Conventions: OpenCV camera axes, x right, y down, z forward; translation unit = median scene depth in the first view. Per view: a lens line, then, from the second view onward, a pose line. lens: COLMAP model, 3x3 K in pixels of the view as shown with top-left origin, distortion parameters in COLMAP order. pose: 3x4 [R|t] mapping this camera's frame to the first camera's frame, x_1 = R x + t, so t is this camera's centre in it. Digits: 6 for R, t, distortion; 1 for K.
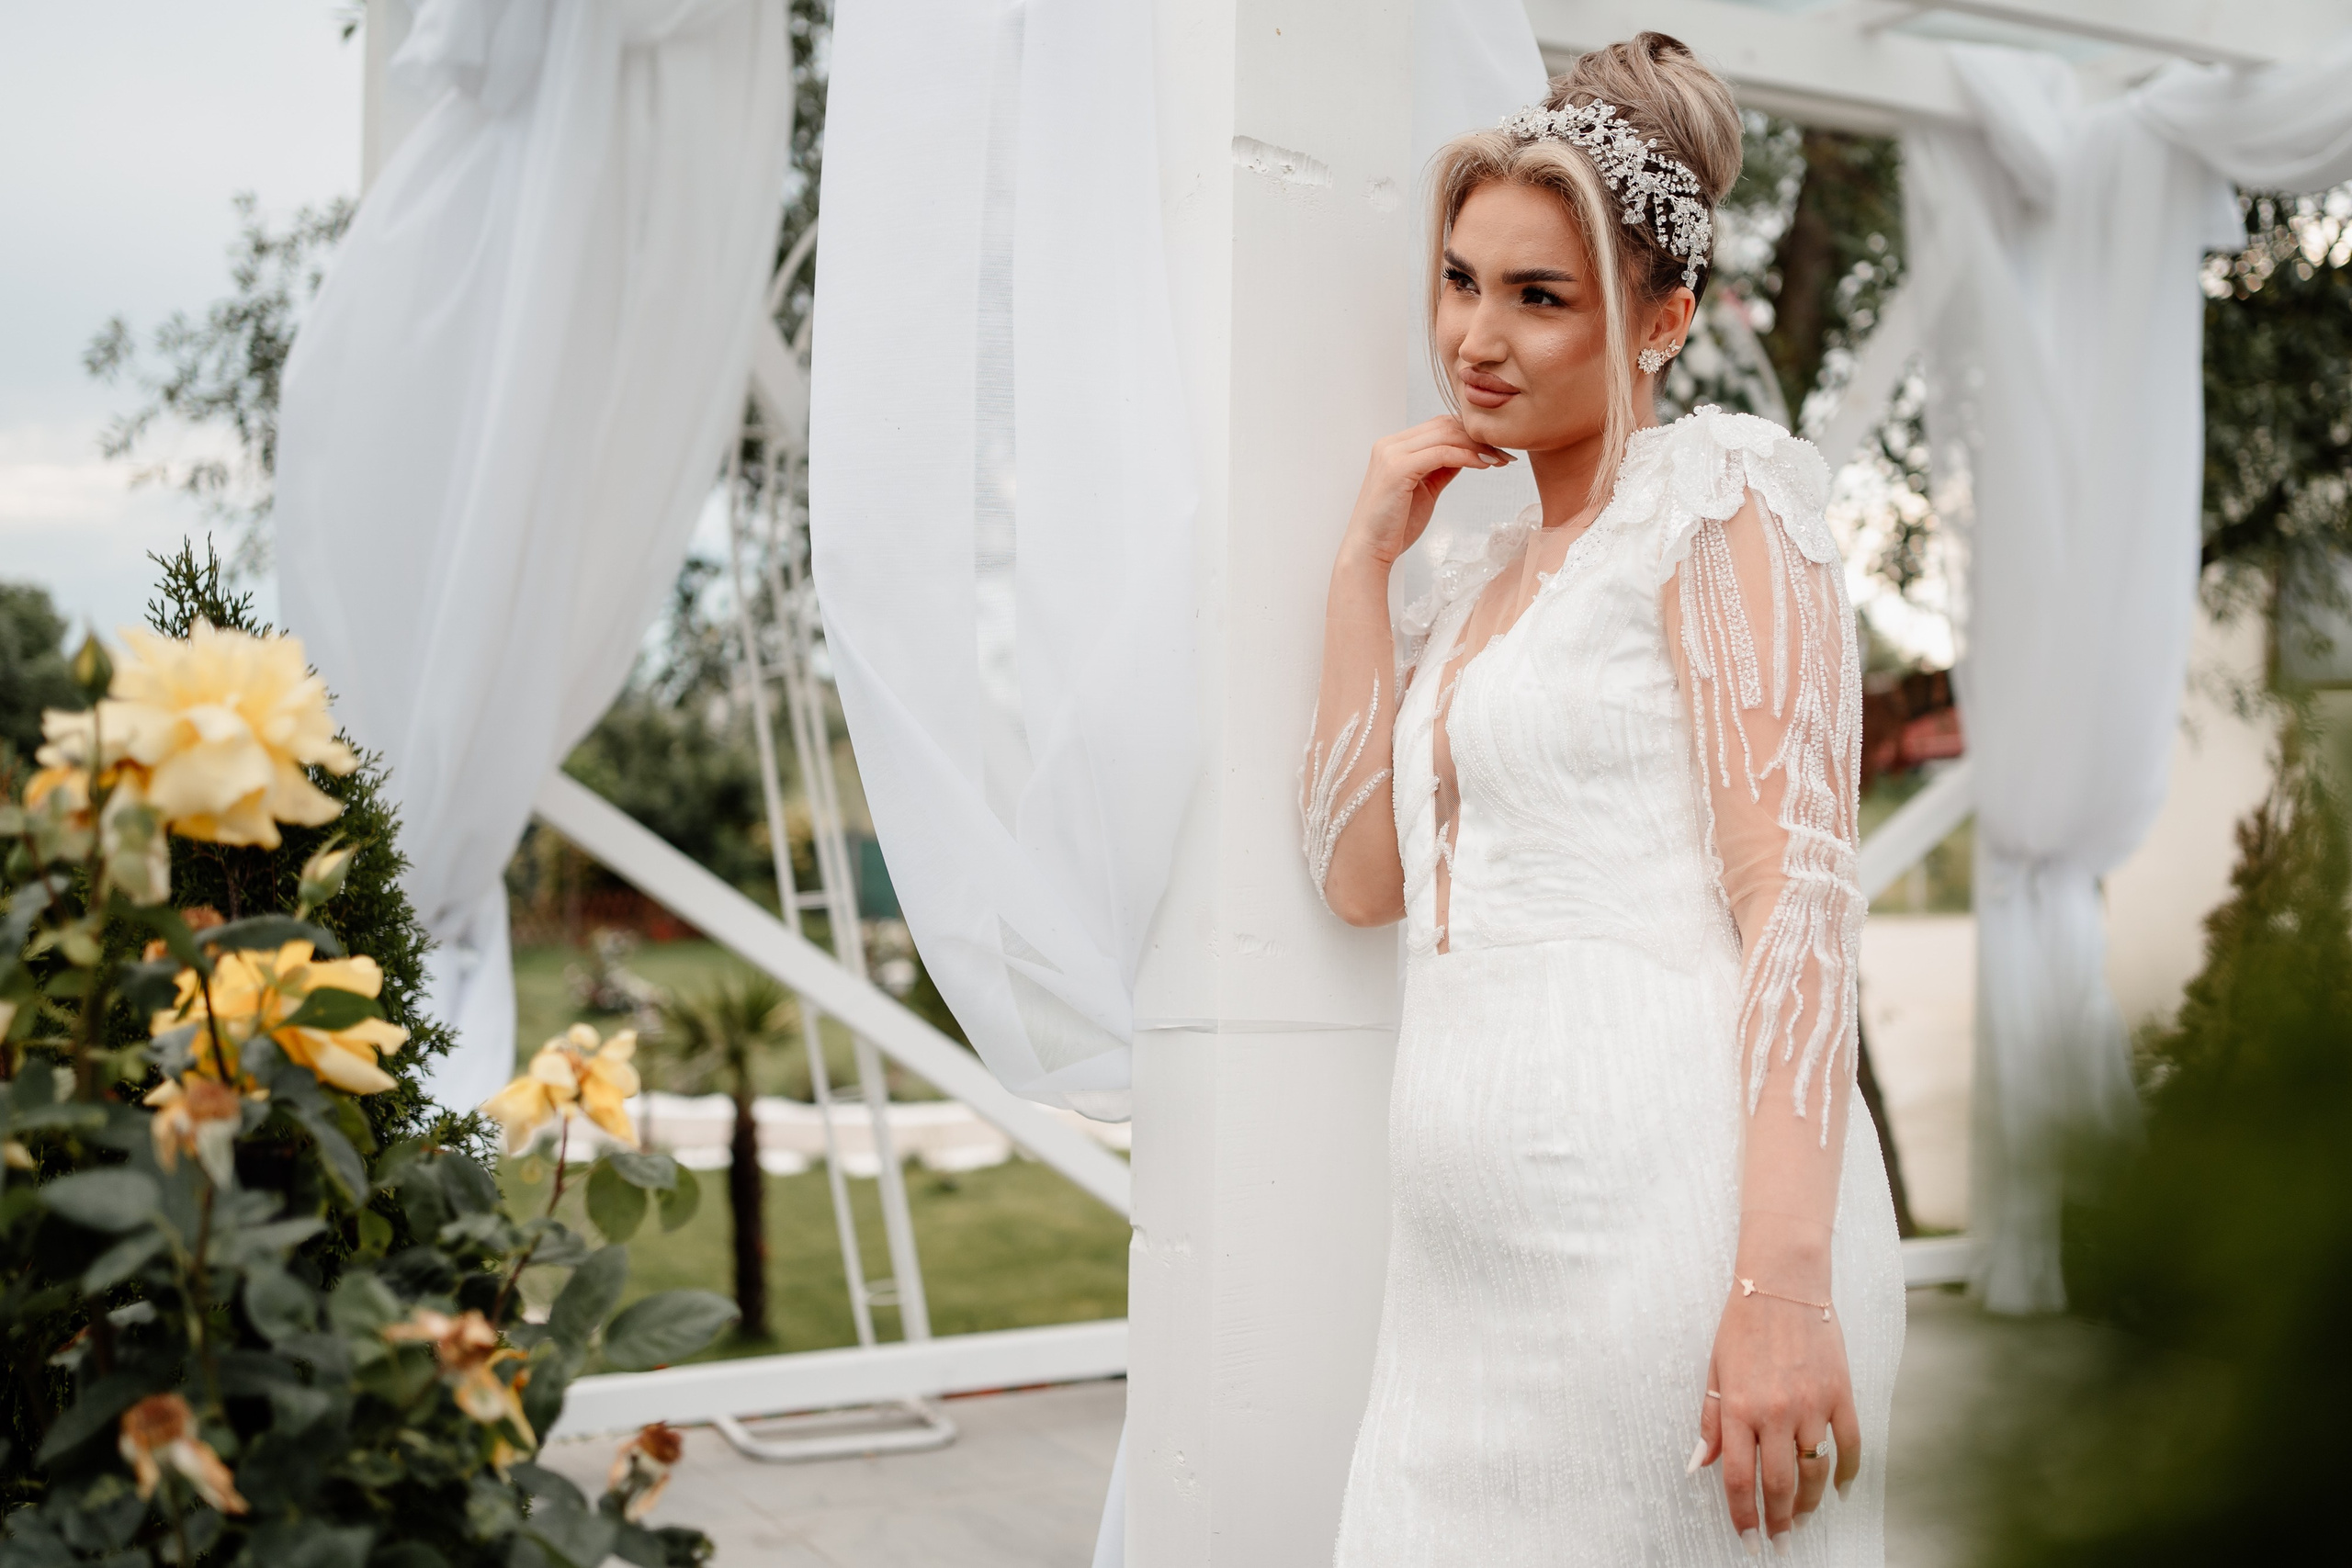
lens RADIAL K [[3229.0, 0, 1176.0], [0, 3229.0, 784.0], [0, 0, 1]] dist [-0.105598, -0.001462]
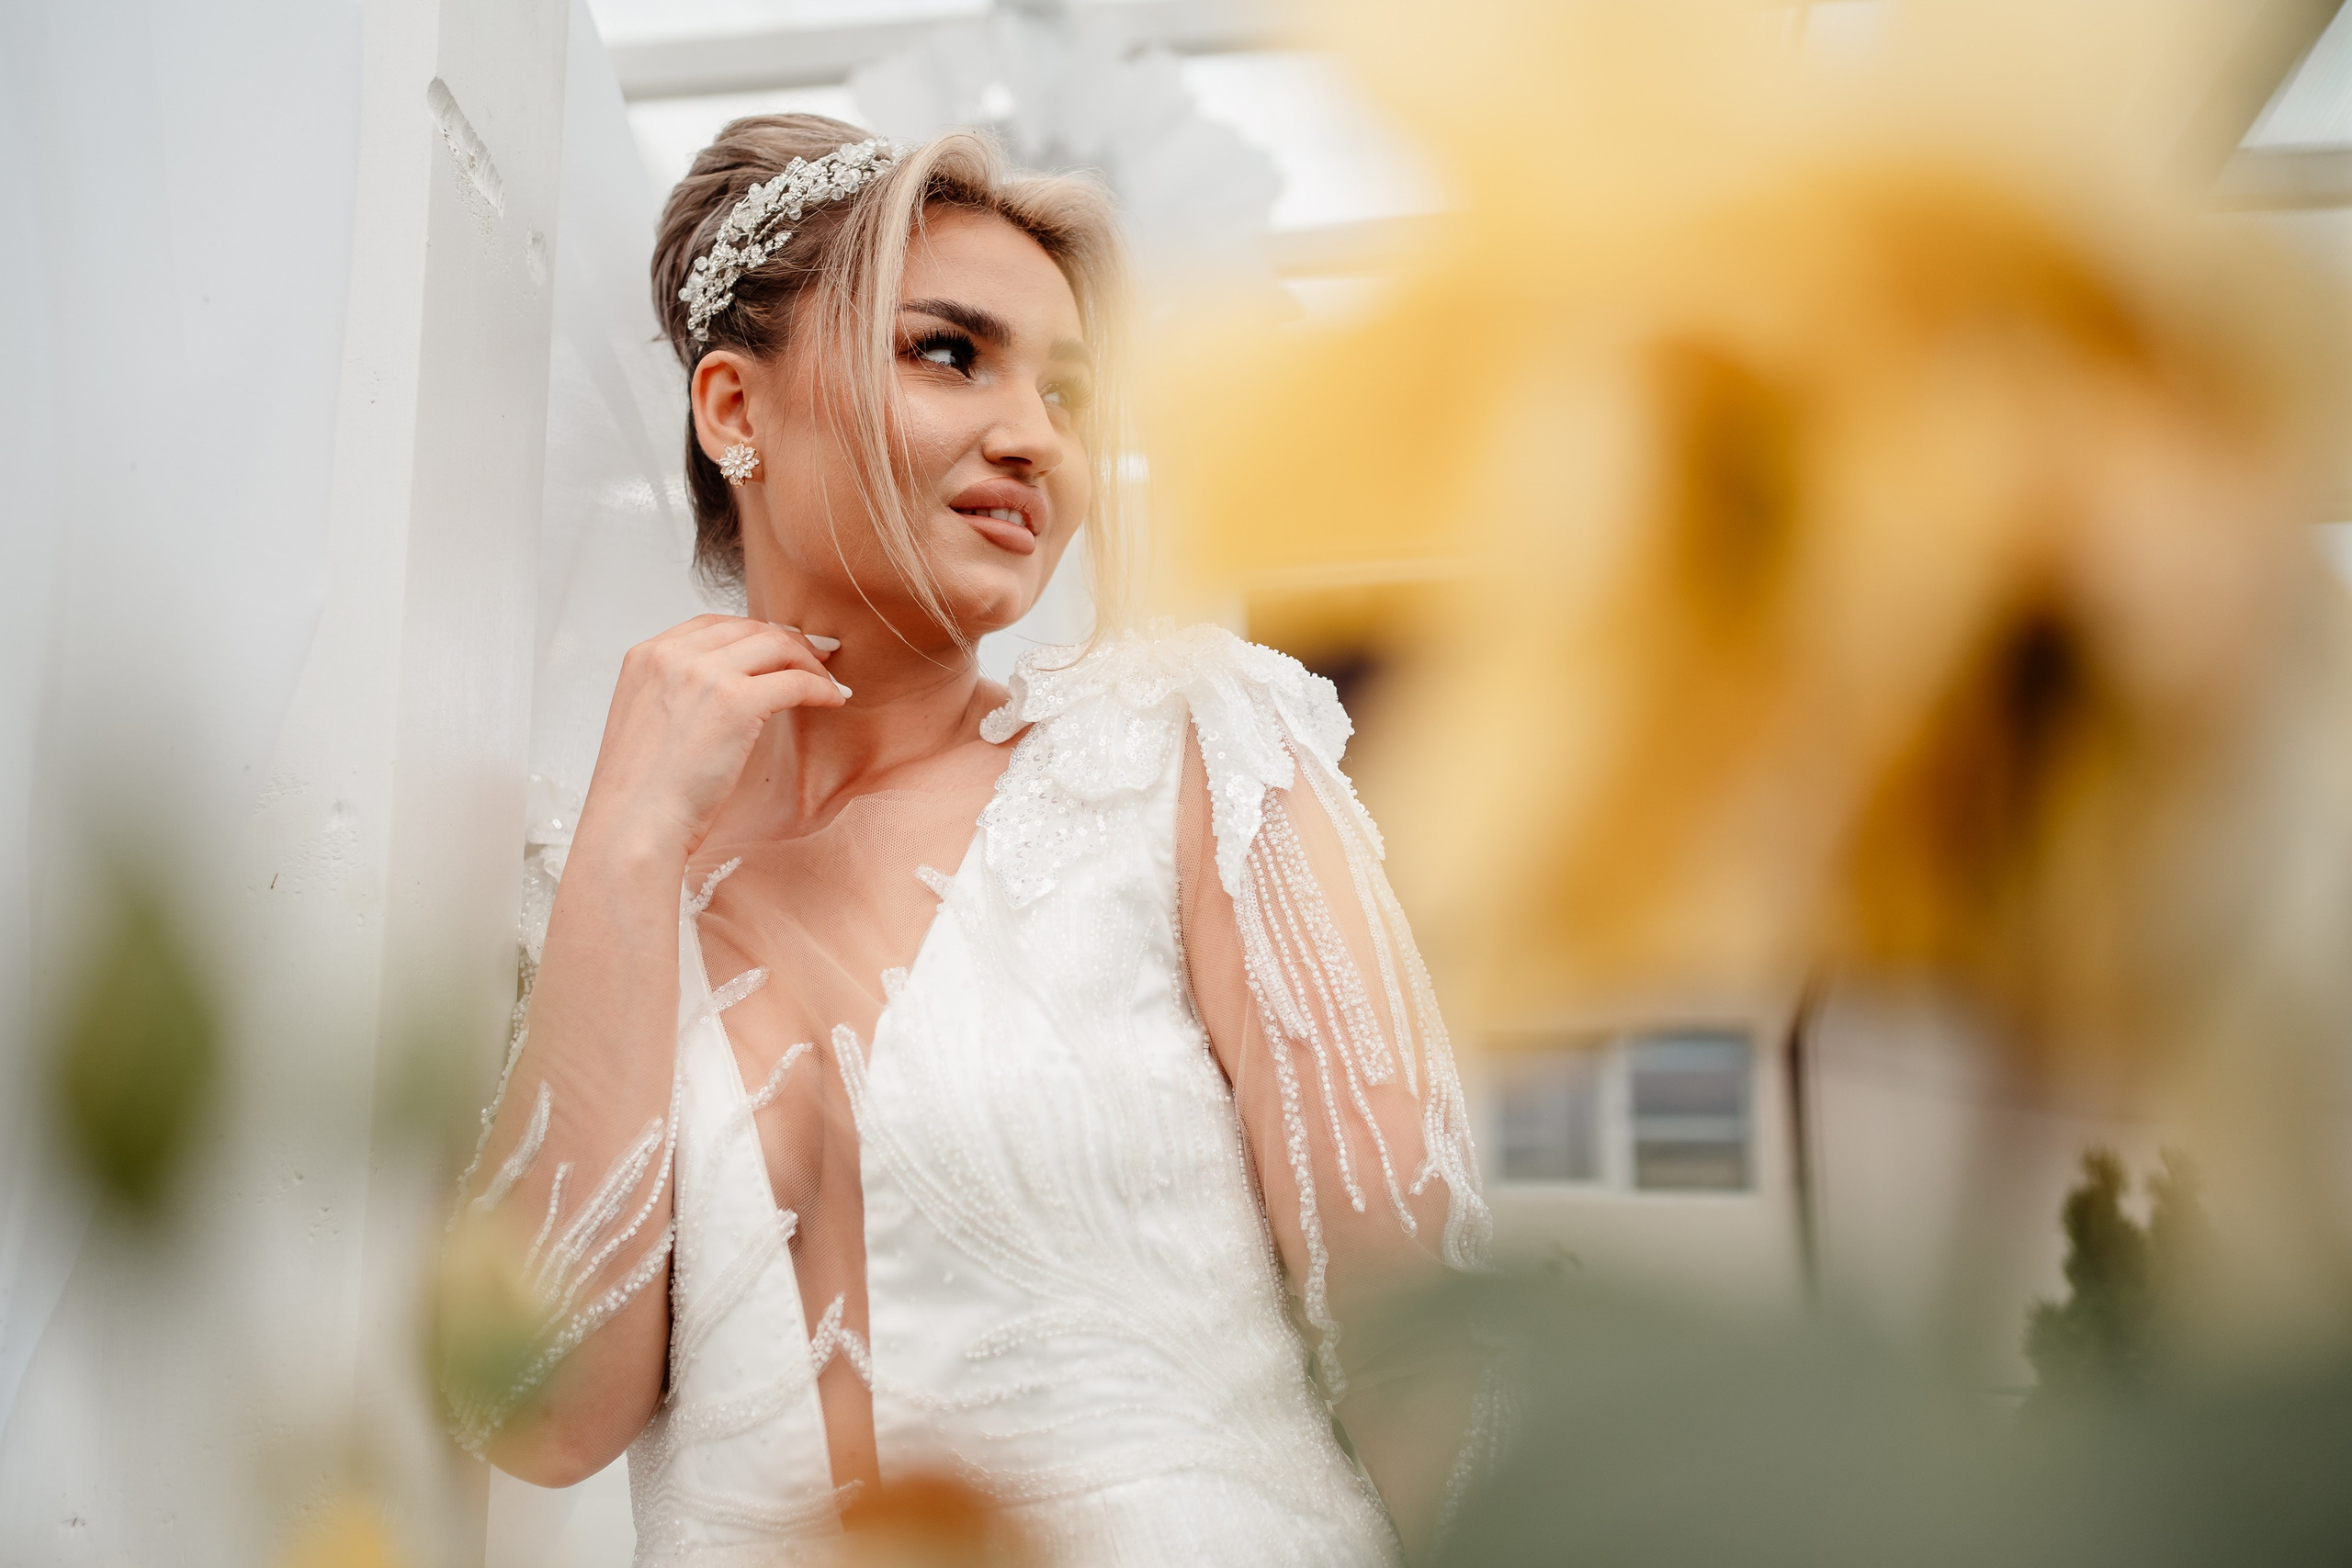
lens RADIAL K [[3229.0, 0, 1176.0], [0, 3229.0, 784.0], [0, 0, 1]] dist [-0.105598, -0.001462]
pose [[0.711889, 0.040577, 0.701119, -0.296074], [0.037458, 0.994715, -0.095602, -0.022786], [-0.701292, 0.094320, 0.706607, 0.559950]]
